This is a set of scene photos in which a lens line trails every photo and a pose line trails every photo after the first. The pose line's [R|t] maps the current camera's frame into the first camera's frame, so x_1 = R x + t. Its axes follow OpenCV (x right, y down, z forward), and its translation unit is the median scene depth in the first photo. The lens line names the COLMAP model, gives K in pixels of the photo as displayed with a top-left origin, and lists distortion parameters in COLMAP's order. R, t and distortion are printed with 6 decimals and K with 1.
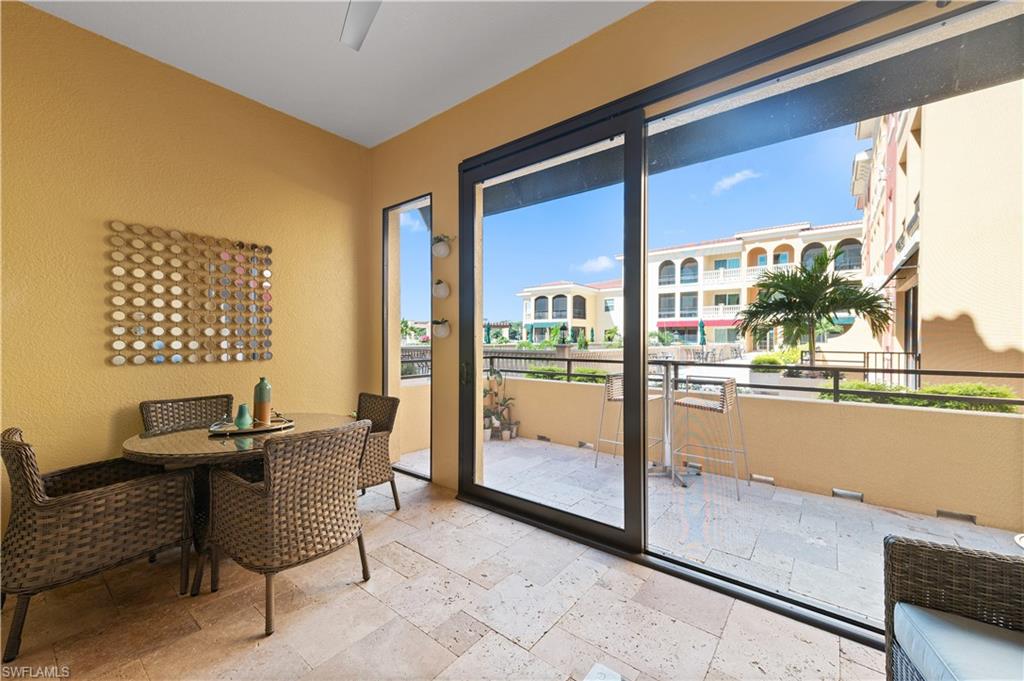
lens RADIAL K [[413.9, 0, 508.5], [0, 413.9, 339.1], [0, 0, 1]] dist [0.029058, 0.000018]
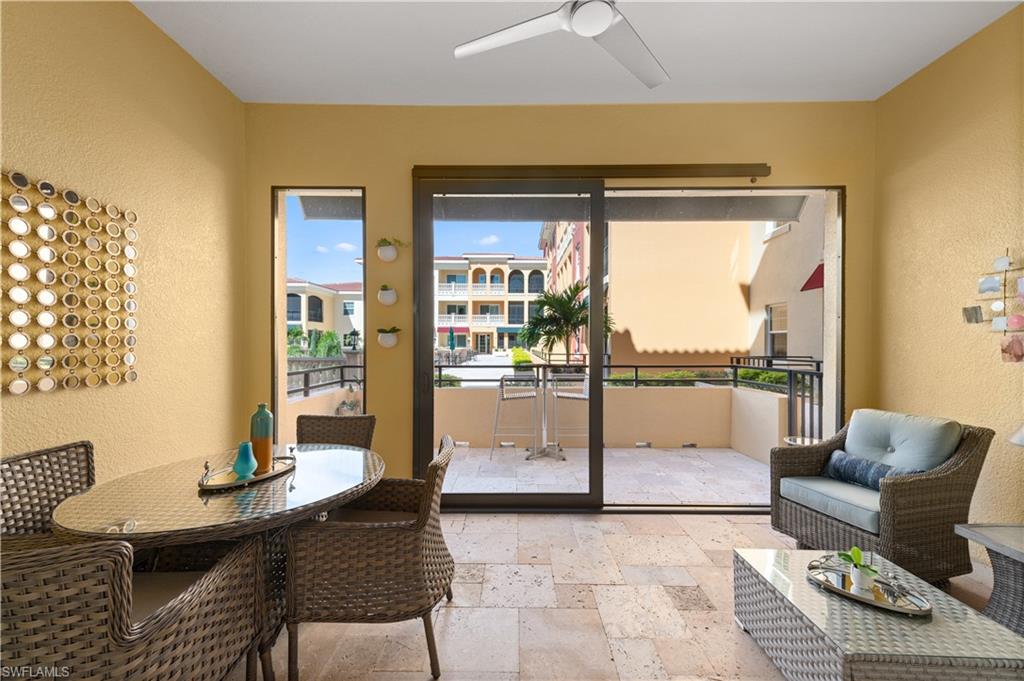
lens RADIAL K [[413.9, 0, 508.2], [0, 413.9, 345.9], [0, 0, 1]] dist [0.029058, 0.000018]
pose [[0.777153, -0.004112, 0.629298, -0.452596], [-0.000300, 0.999976, 0.006905, -0.011952], [-0.629312, -0.005555, 0.777133, 0.086034]]
